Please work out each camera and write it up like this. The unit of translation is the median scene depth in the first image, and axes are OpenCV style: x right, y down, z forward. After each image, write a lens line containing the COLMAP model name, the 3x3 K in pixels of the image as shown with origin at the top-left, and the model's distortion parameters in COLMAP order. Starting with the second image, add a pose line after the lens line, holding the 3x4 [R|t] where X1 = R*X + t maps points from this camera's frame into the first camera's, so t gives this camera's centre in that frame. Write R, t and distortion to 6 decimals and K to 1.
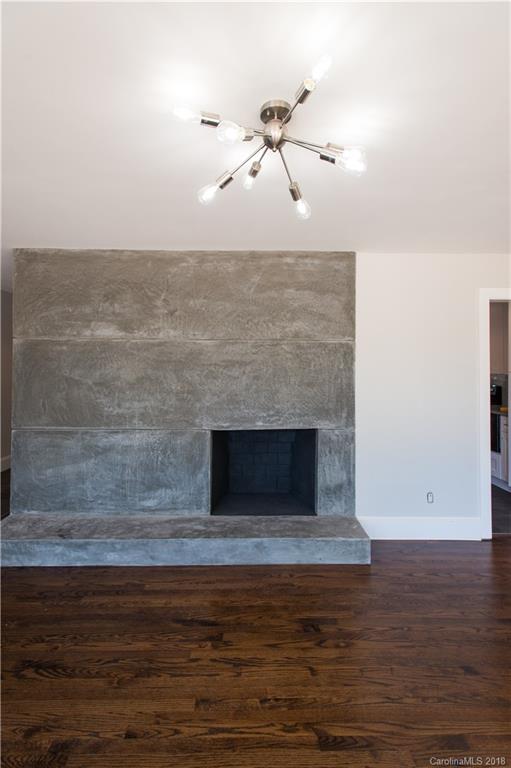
lens RADIAL K [[368.5, 0, 251.1], [0, 368.5, 360.6], [0, 0, 1]] dist [0.017745, -0.007988]
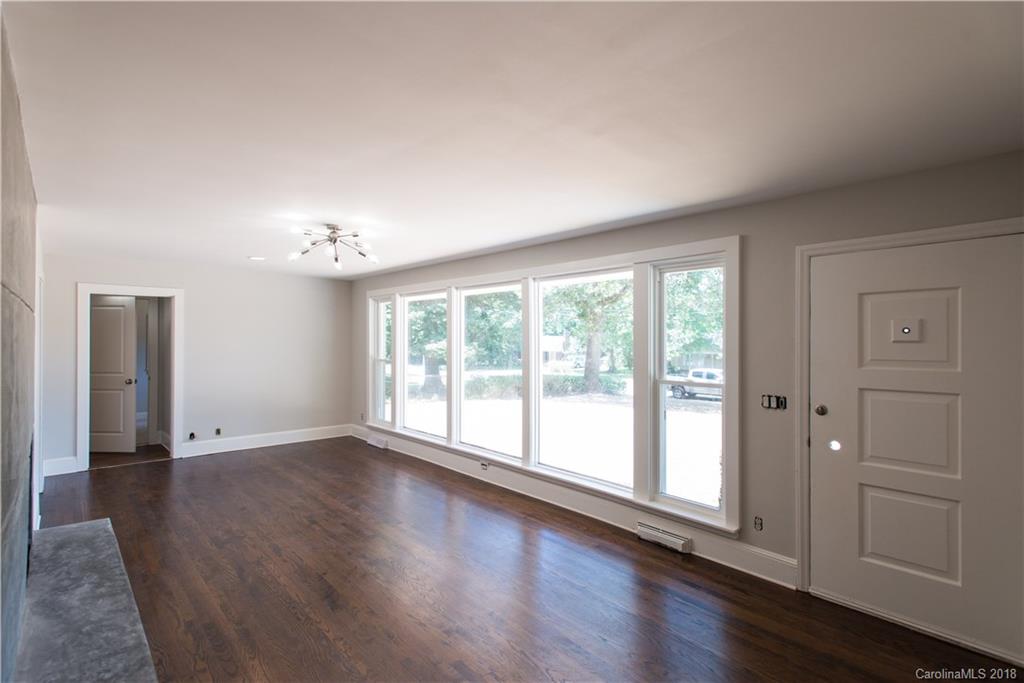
lens RADIAL K [[500.4, 0, 513.0], [0, 500.4, 340.1], [0, 0, 1]] dist [0.018040, -0.001123]
pose [[-0.658402, -0.010777, 0.752589, -1.251941], [-0.020525, 0.999783, -0.003640, -0.015472], [-0.752386, -0.017844, -0.658480, 0.952290]]
